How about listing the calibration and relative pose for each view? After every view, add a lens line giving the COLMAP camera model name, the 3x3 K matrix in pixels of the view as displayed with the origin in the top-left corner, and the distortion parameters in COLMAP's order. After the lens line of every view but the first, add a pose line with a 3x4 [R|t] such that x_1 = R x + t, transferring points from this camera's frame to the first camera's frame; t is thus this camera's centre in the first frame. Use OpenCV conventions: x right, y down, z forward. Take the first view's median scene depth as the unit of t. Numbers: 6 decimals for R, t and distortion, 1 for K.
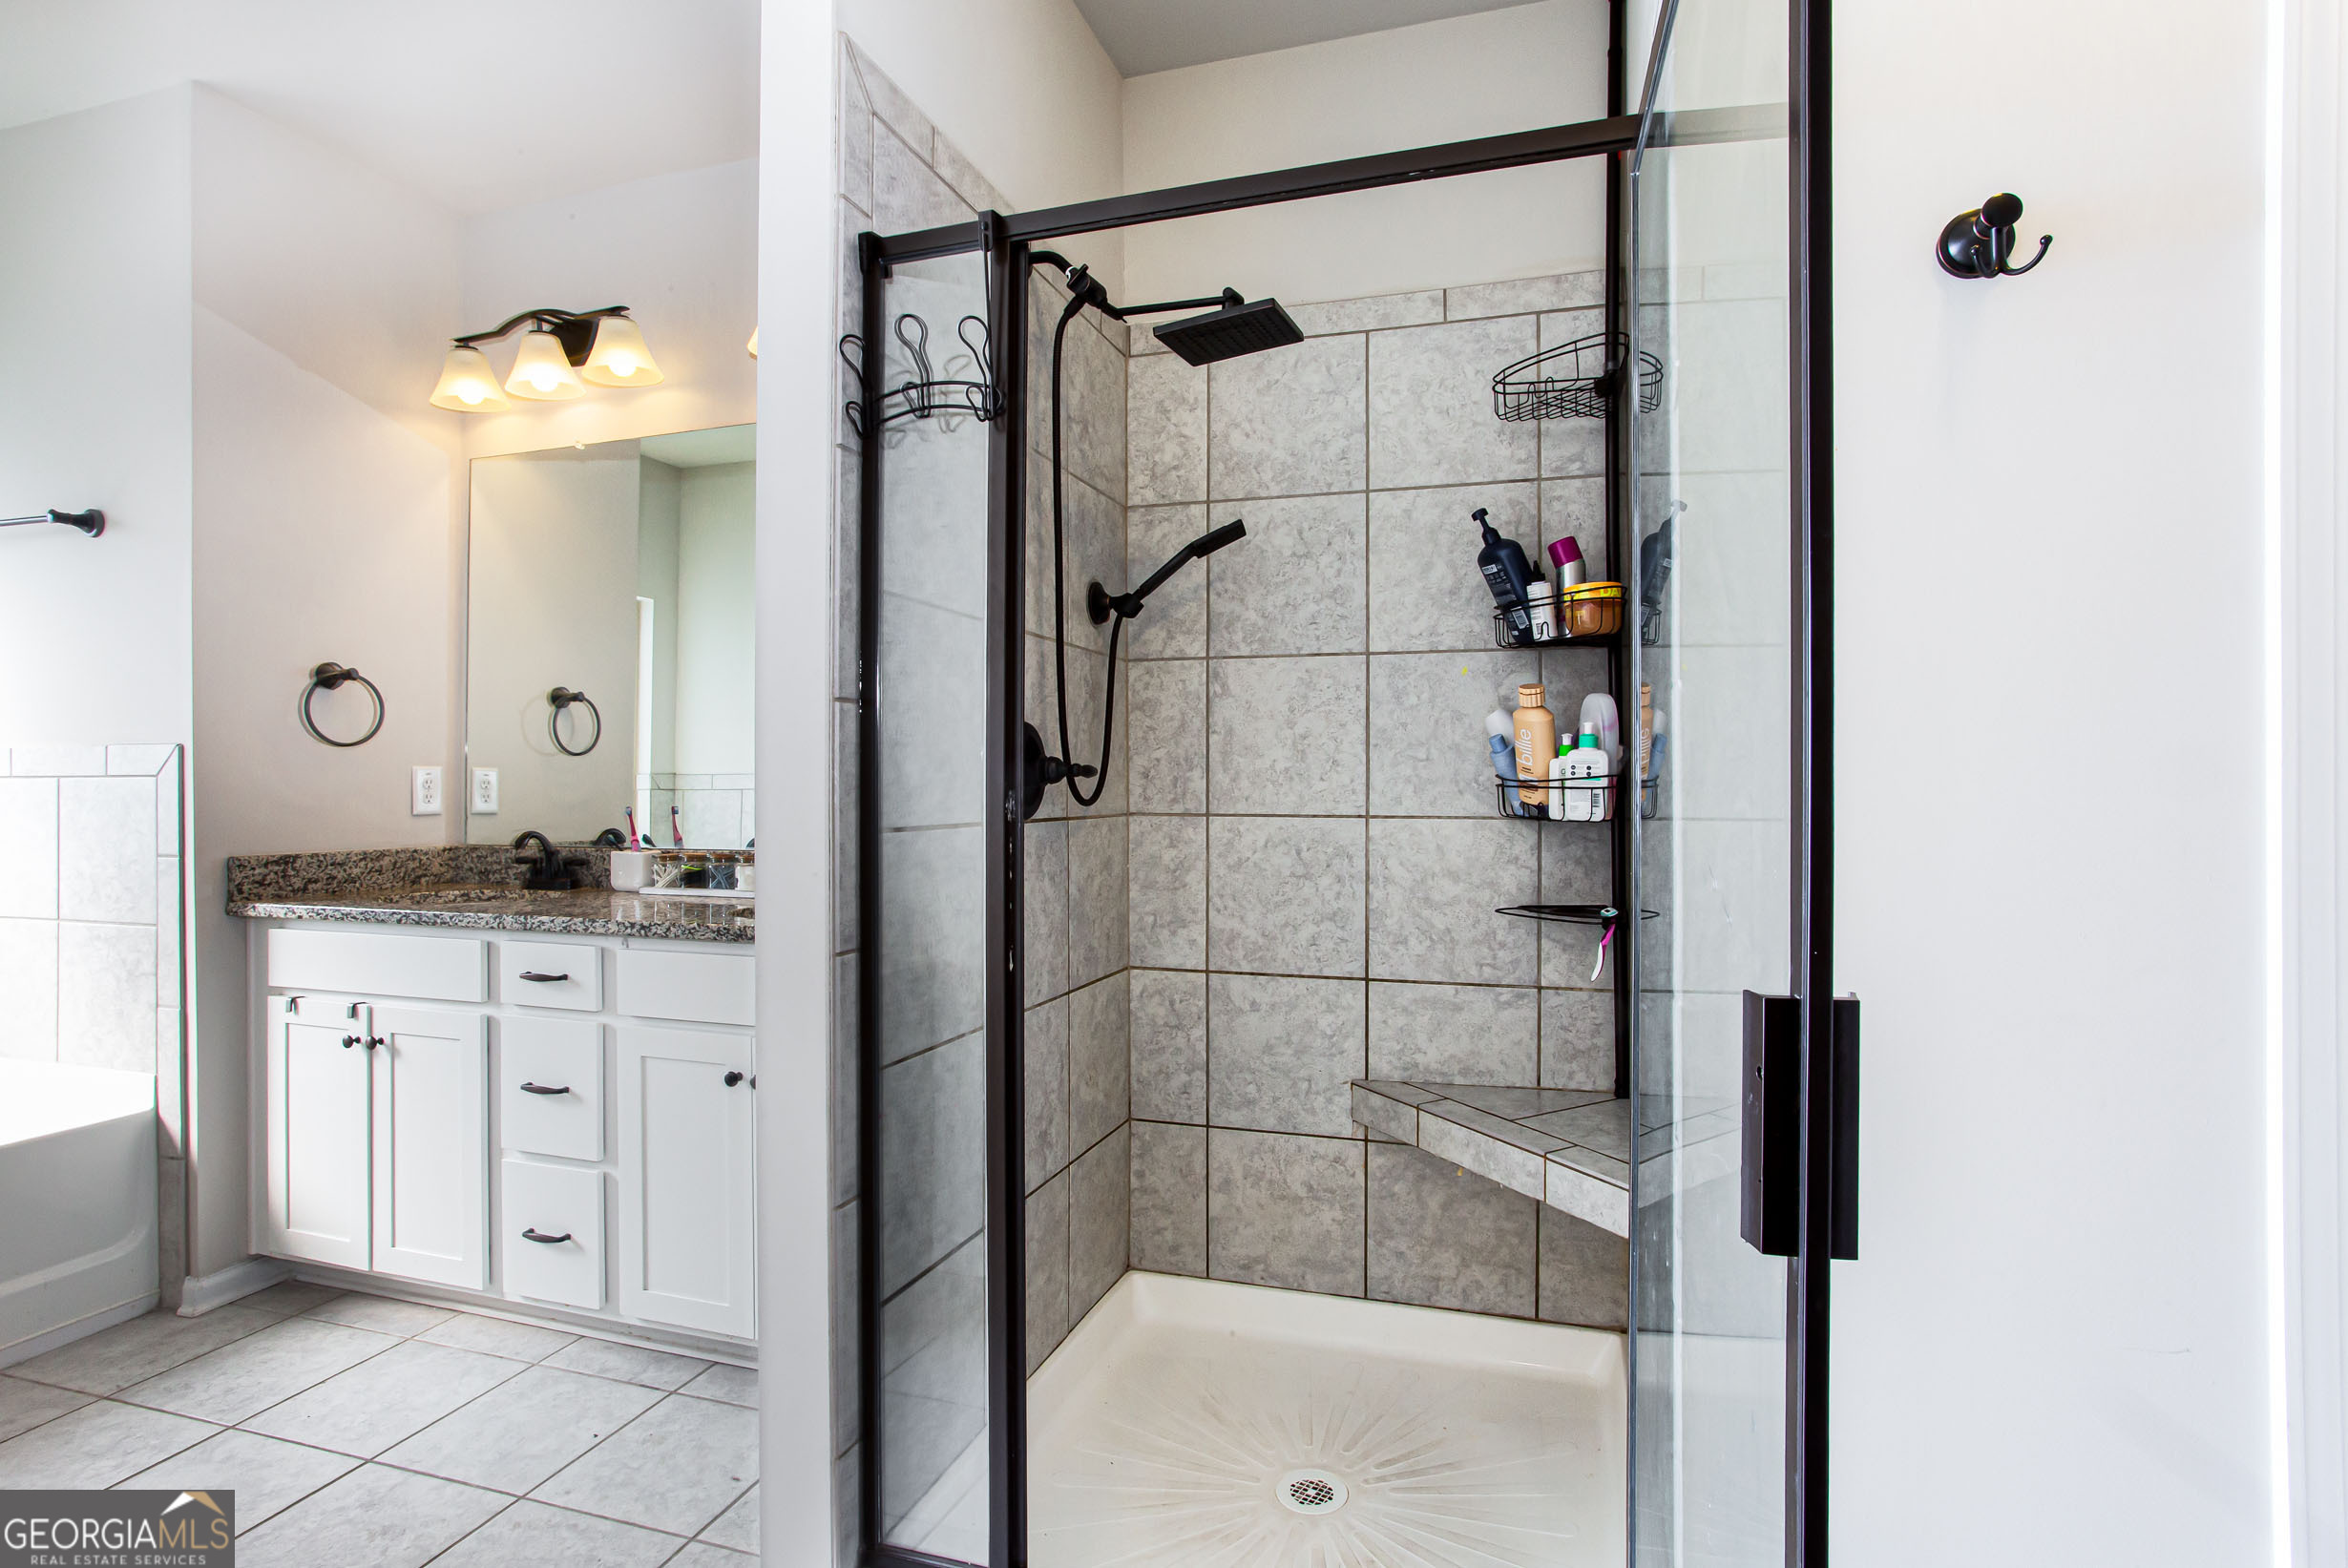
lens RADIAL K [[1186.6, 0, 1185.5], [0, 1186.6, 790.2], [0, 0, 1]] dist [-0.001038, 0.005835]
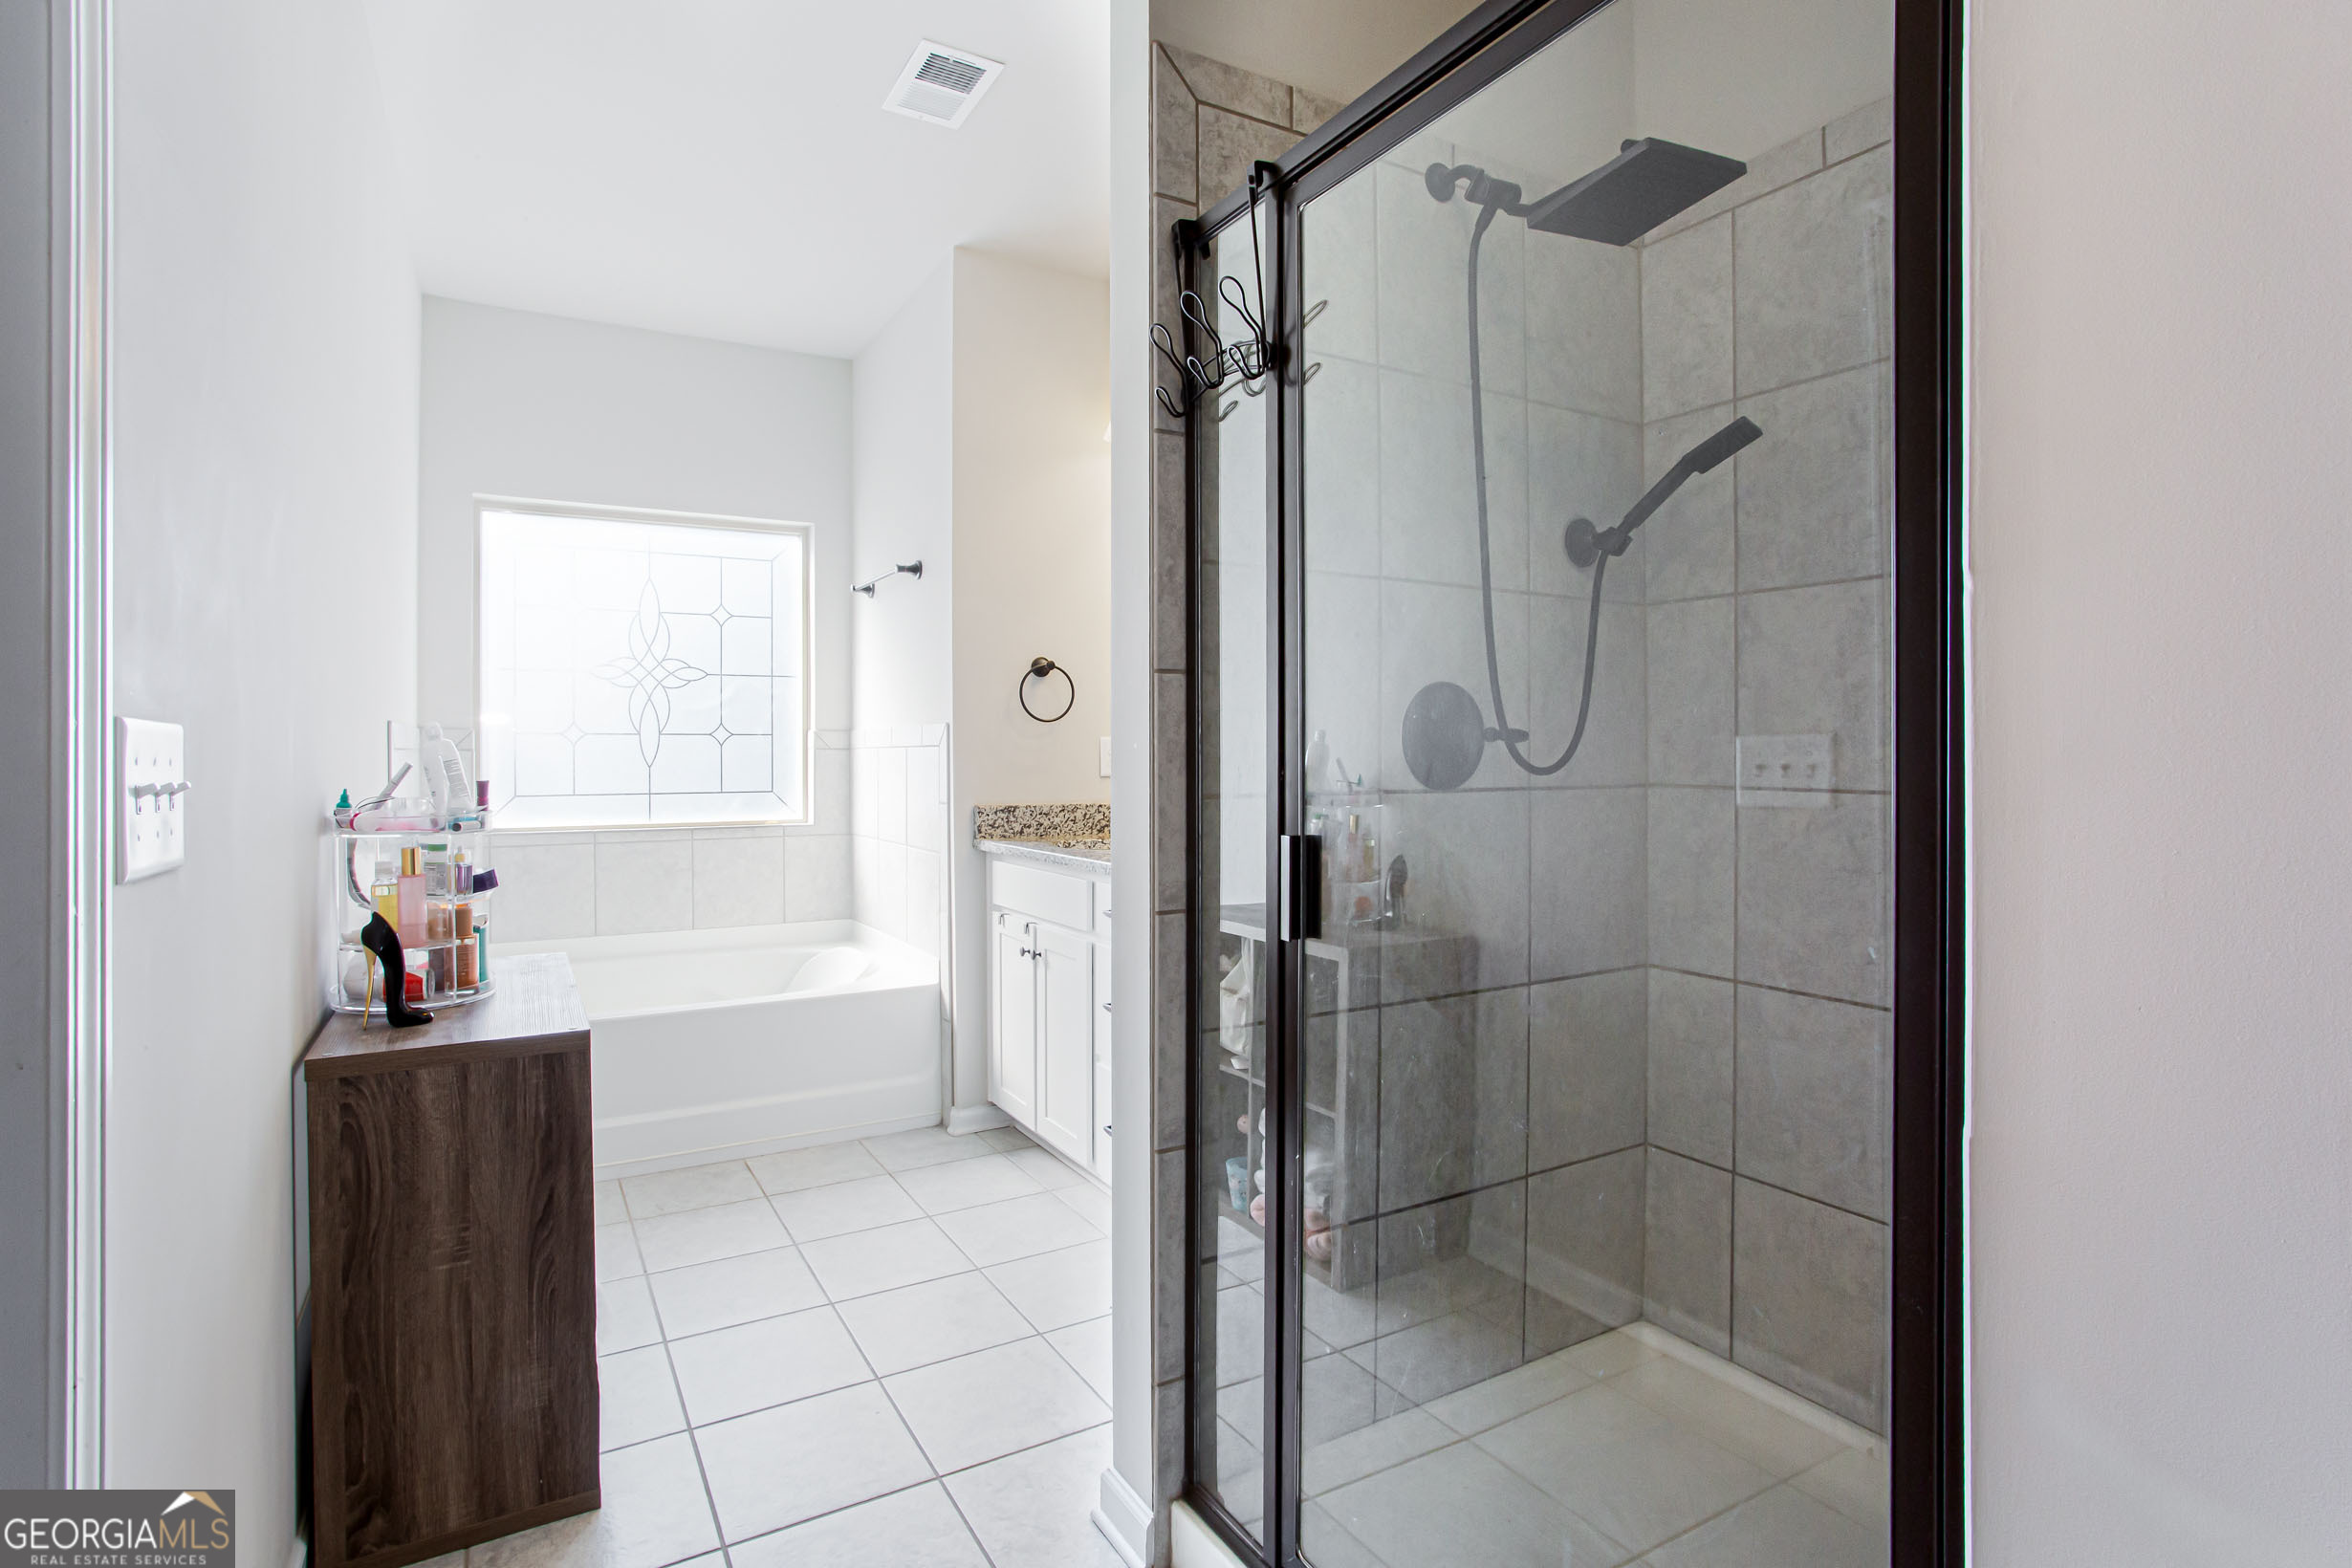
lens RADIAL K [[1188.7, 0, 1182.8], [0, 1188.7, 760.1], [0, 0, 1]] dist [-0.001038, 0.005835]
pose [[0.745437, 0.002673, -0.666570, 0.280149], [-0.000592, 0.999994, 0.003348, -0.000614], [0.666575, -0.002101, 0.745435, 0.146280]]
